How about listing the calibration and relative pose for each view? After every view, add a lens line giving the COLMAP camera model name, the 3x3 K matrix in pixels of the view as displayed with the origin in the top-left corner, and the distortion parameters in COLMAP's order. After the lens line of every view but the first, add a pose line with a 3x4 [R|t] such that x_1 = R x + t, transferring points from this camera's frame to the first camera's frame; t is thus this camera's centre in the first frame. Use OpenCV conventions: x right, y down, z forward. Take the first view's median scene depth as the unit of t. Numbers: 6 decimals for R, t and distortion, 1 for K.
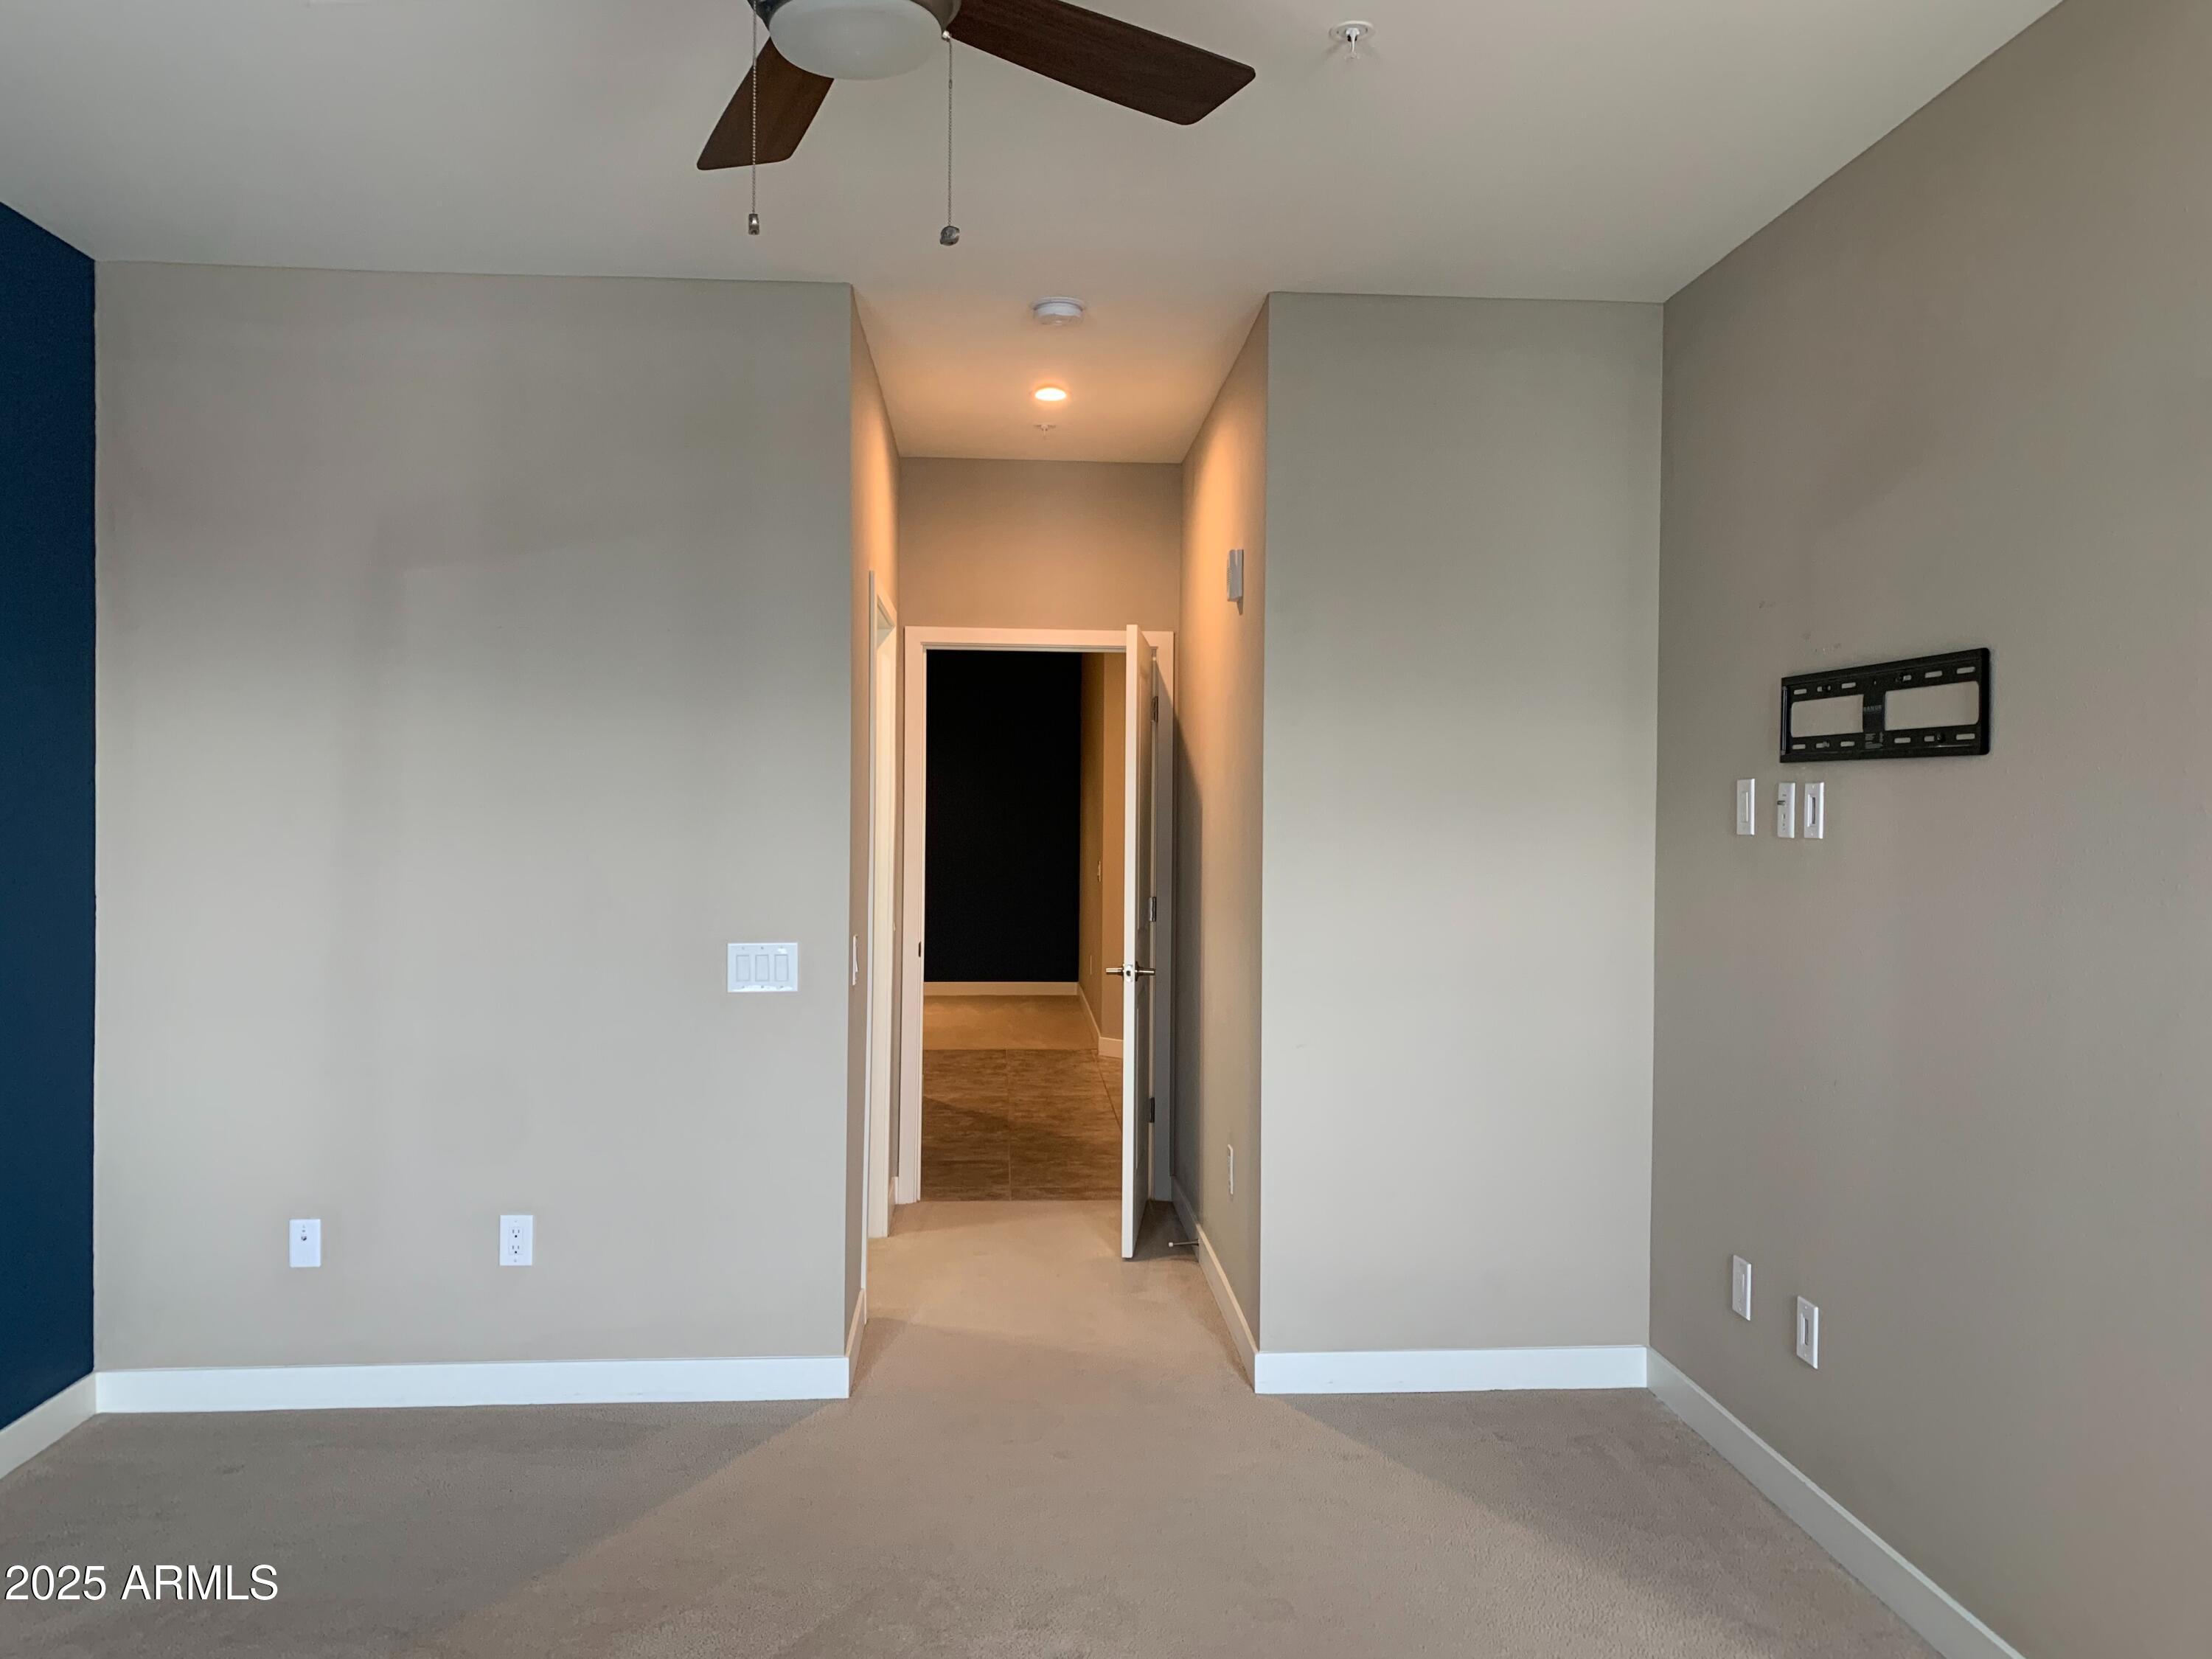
lens RADIAL K [[1698.3, 0, 1097.7], [0, 1698.3, 810.9], [0, 0, 1]] dist [0.049642, -0.047411]
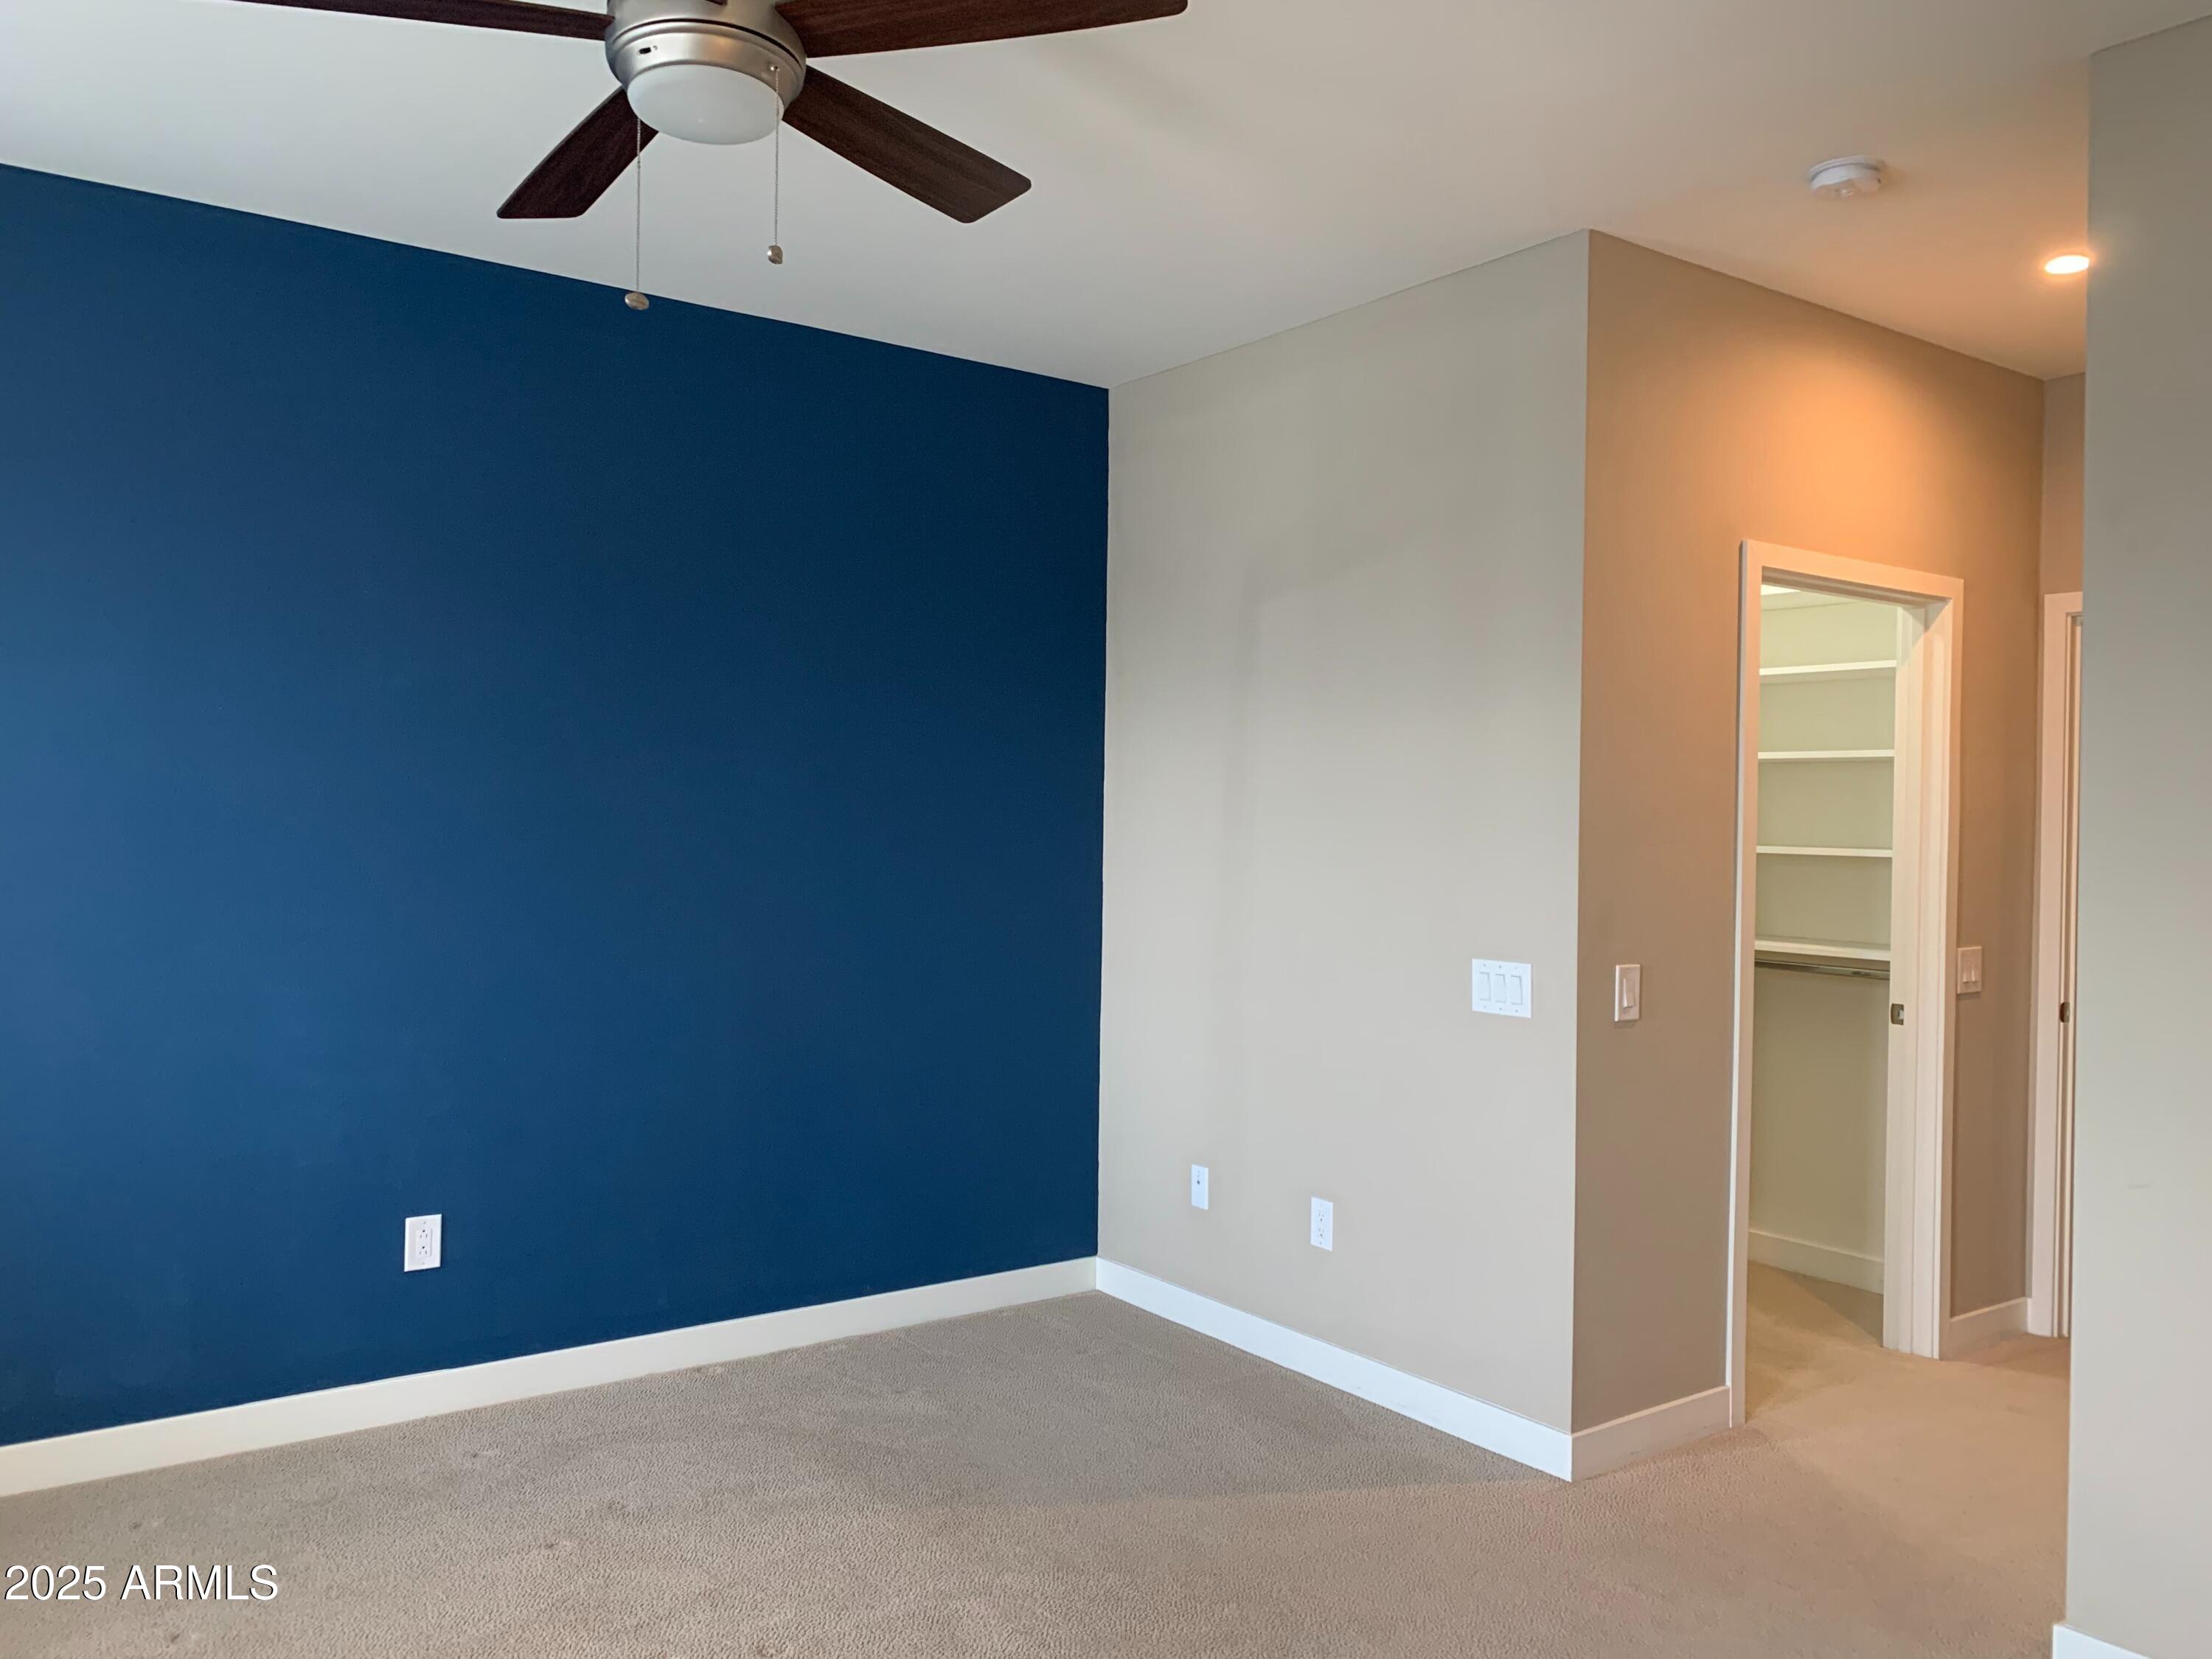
lens RADIAL K [[1698.3, 0, 1105.2], [0, 1698.3, 821.1], [0, 0, 1]] dist [0.049642, -0.047411]
pose [[0.526894, 0.003968, -0.849922, 0.486966], [-0.016182, 0.999855, -0.005364, 0.009159], [0.849777, 0.016580, 0.526882, 0.324843]]
